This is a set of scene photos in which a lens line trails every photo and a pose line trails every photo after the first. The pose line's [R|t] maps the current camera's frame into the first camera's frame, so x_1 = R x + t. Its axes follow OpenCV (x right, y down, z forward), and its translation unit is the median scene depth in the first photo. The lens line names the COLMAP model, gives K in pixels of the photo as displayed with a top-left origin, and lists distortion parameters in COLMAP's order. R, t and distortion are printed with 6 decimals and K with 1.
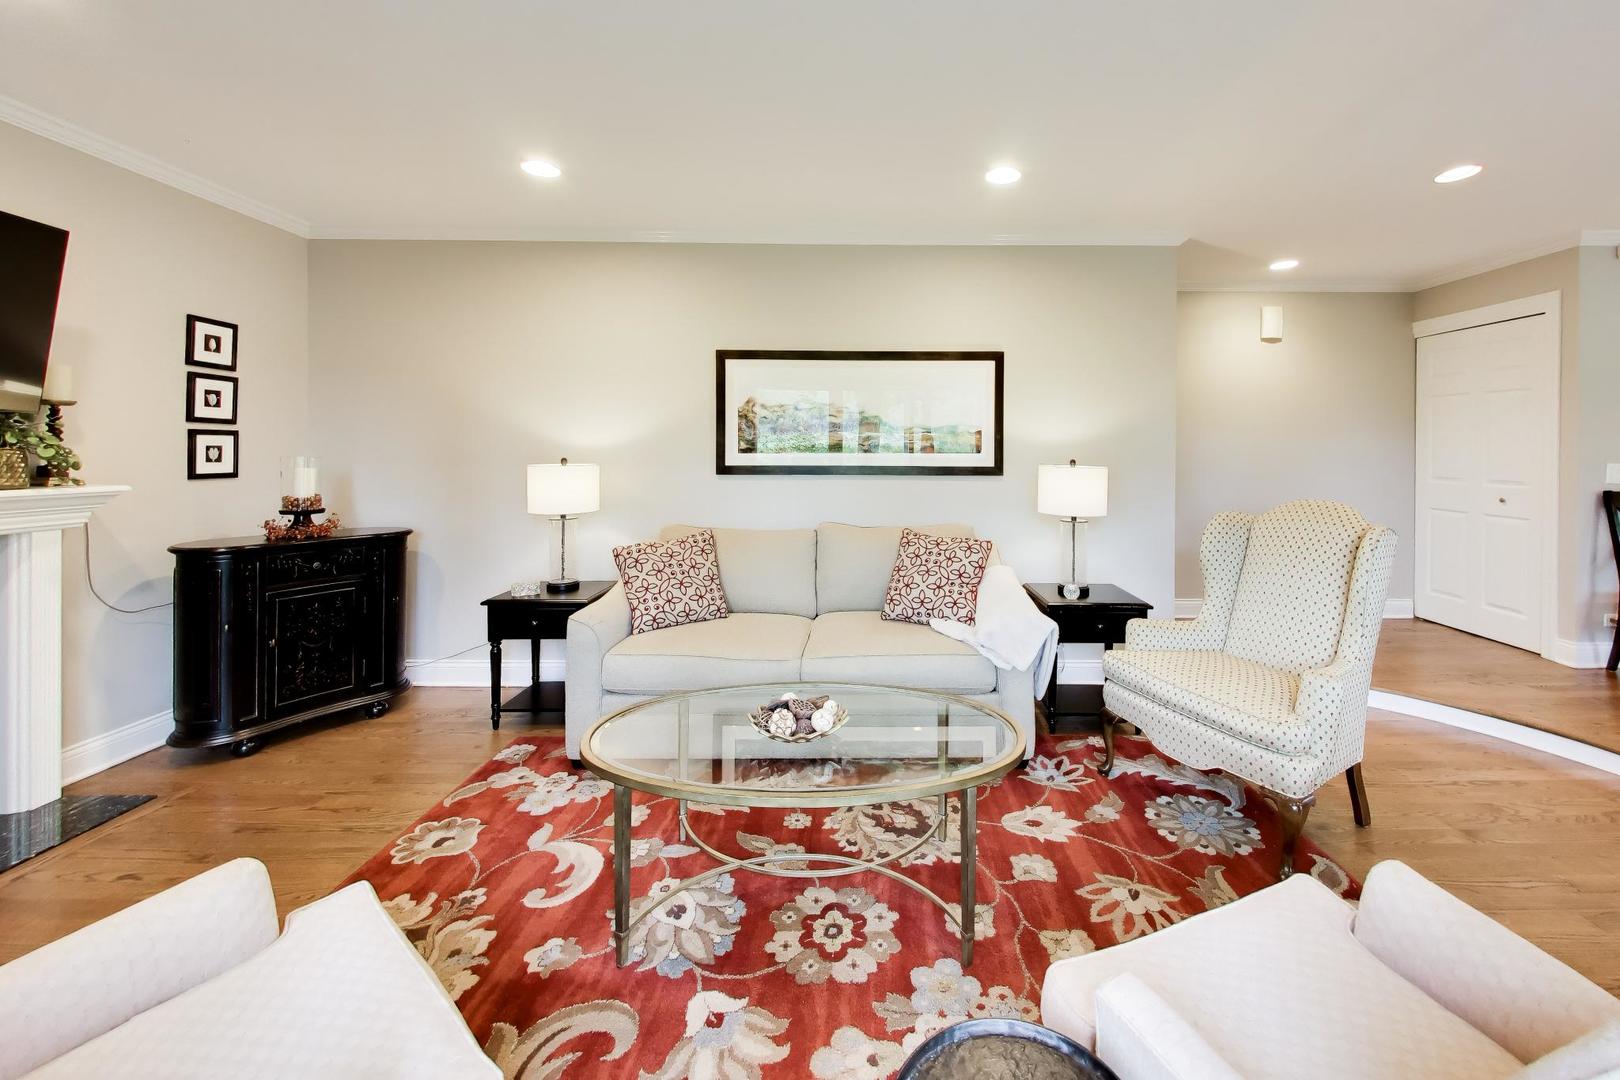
lens RADIAL K [[660.3, 0, 813.8], [0, 660.3, 447.1], [0, 0, 1]] dist [0.009323, -0.000049]
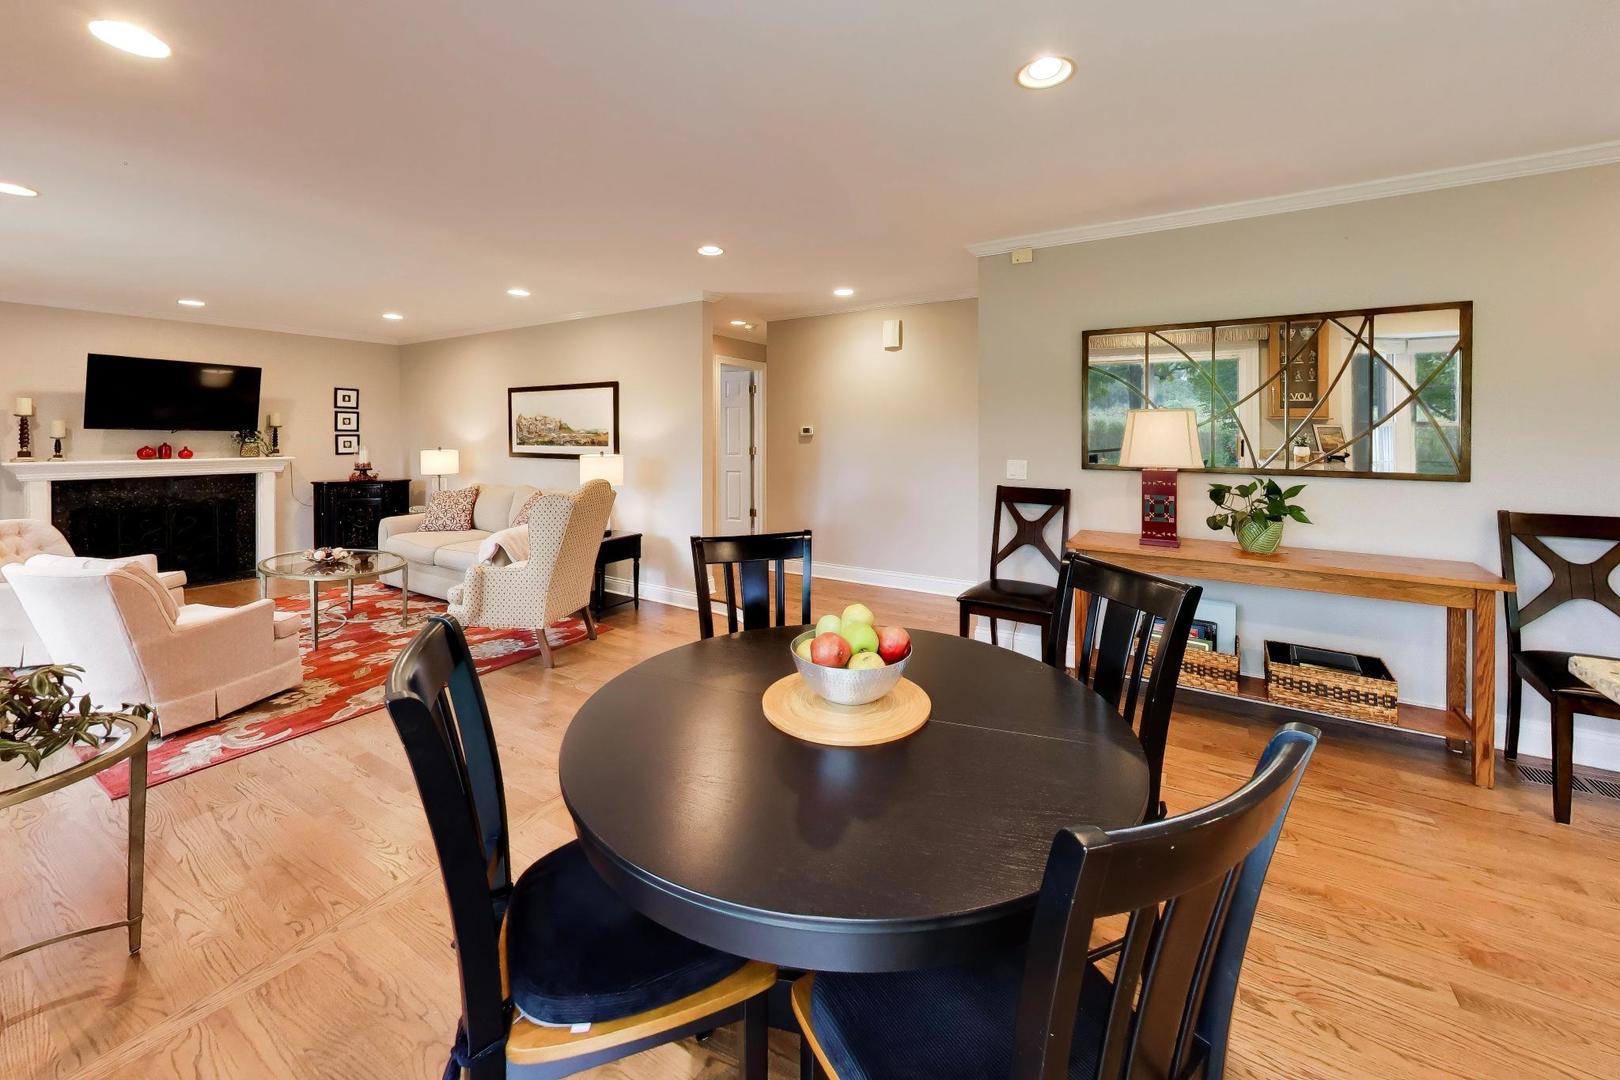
lens RADIAL K [[636.8, 0, 811.9], [0, 636.8, 439.1], [0, 0, 1]] dist [0.018378, 0.000041]
pose [[0.834097, 0.002183, -0.551613, 1.750823], [0.006911, 0.999872, 0.014406, -0.029910], [0.551575, -0.015828, 0.833975, -0.011504]]
